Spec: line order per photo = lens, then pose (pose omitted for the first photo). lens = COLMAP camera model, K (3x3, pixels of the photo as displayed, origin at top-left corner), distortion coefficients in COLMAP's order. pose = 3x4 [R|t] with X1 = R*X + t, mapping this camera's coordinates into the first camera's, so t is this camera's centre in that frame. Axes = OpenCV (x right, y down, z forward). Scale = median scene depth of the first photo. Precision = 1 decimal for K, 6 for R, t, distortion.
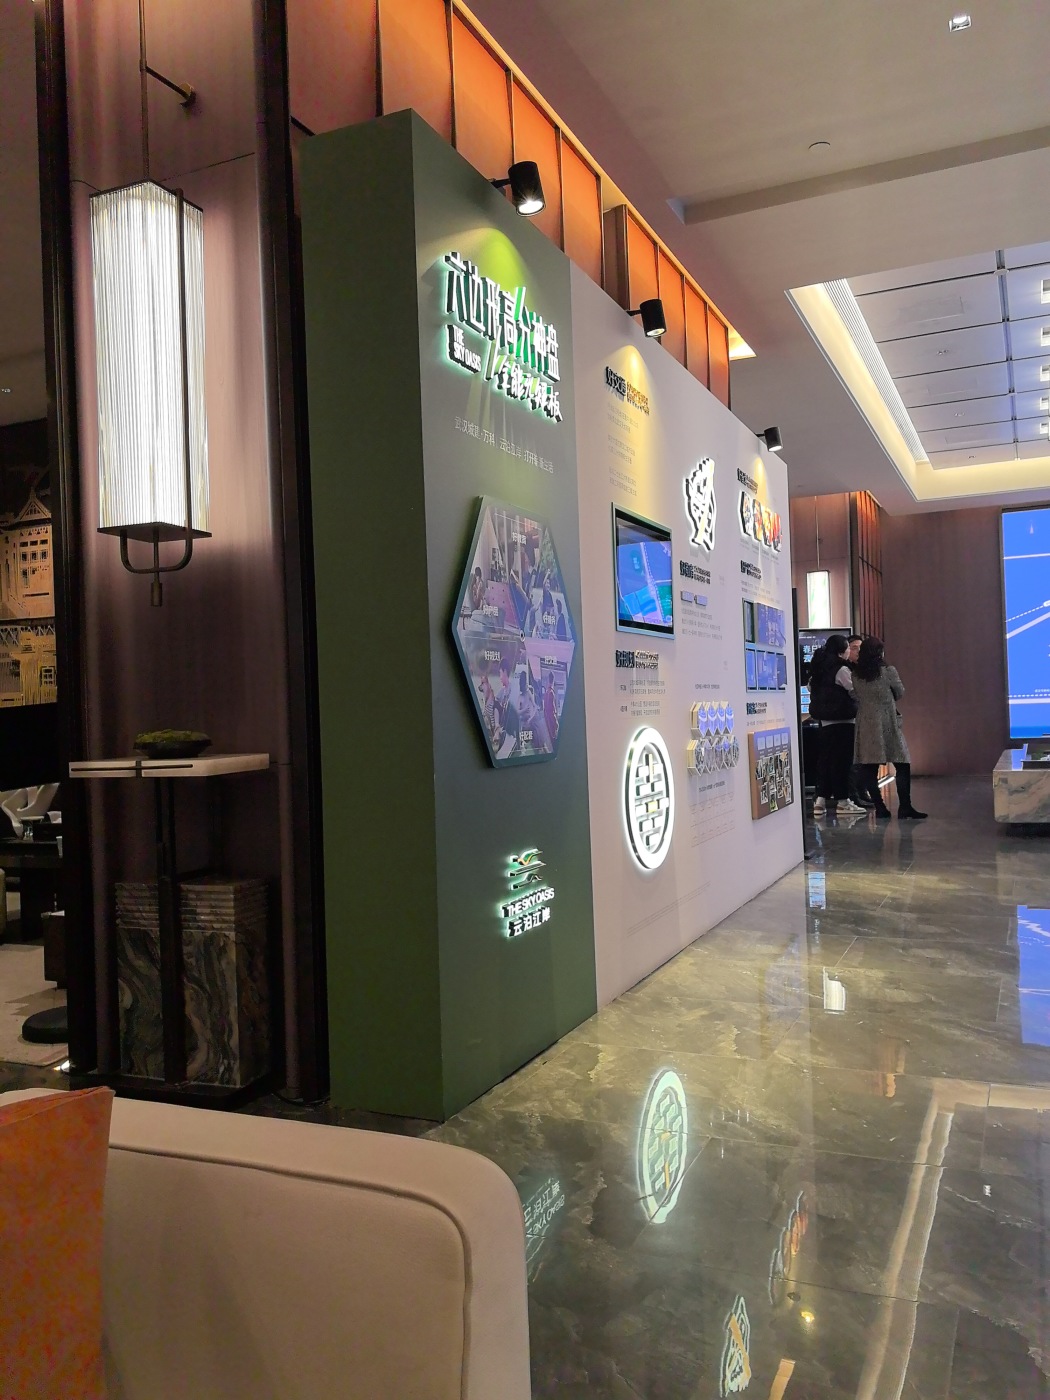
lens RADIAL K [[1119.4, 0, 501.0], [0, 1119.4, 700.1], [0, 0, 1]] dist [0.053309, -0.058187]
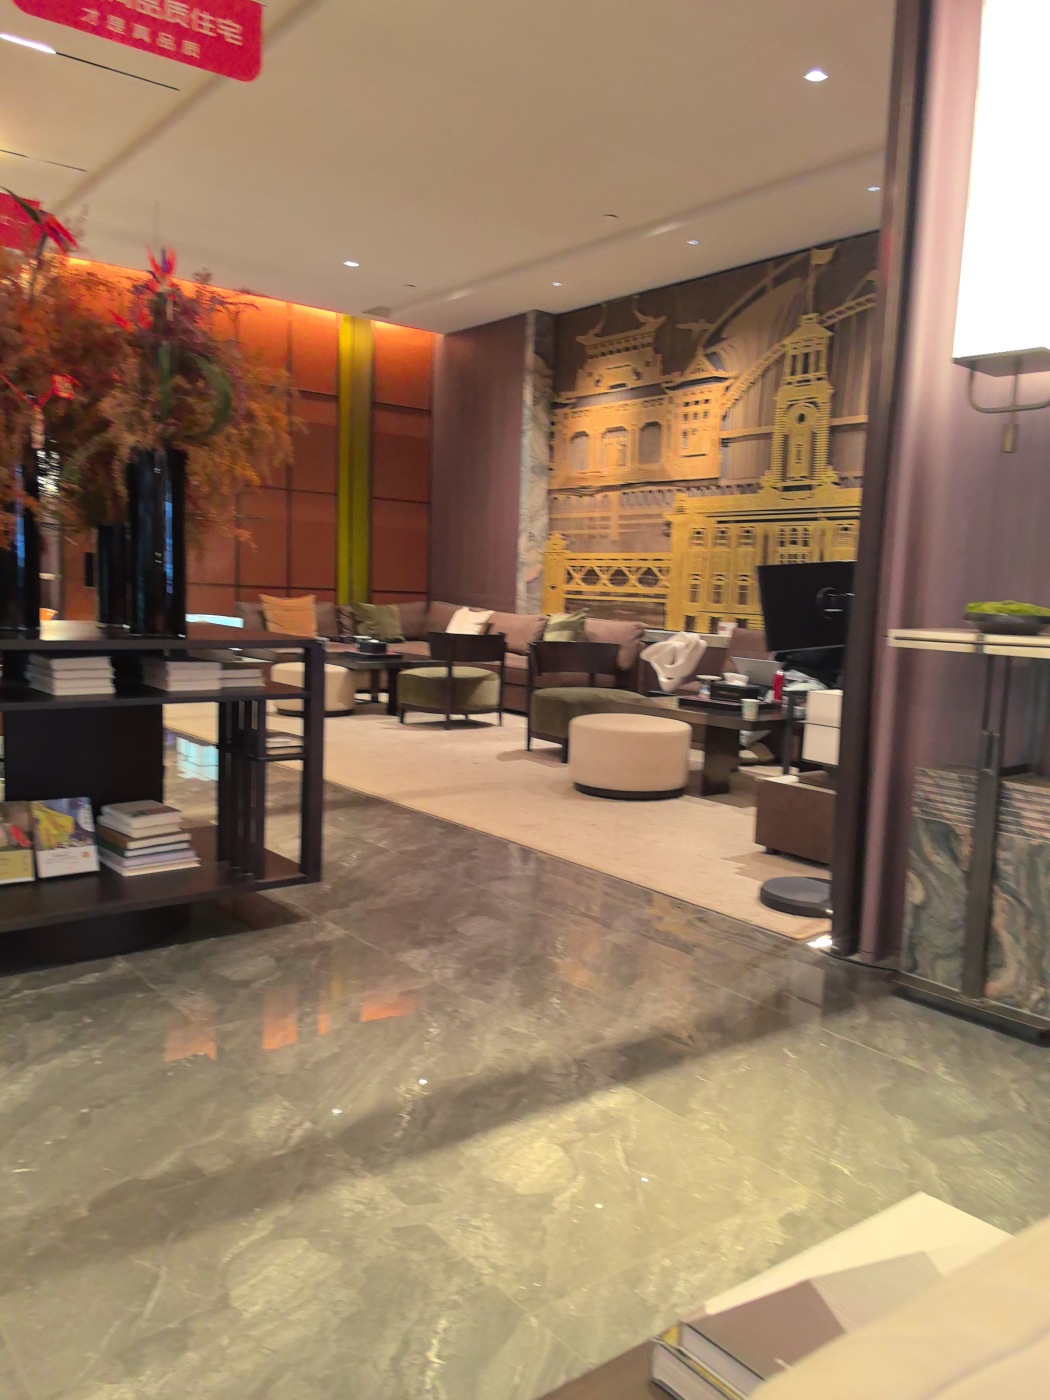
lens RADIAL K [[1111.1, 0, 525.4], [0, 1111.1, 713.8], [0, 0, 1]] dist [0.071701, -0.001674]
pose [[0.886345, 0.116829, -0.448044, -0.154597], [-0.059348, 0.988328, 0.140304, 0.008899], [0.459206, -0.097767, 0.882933, 0.048354]]
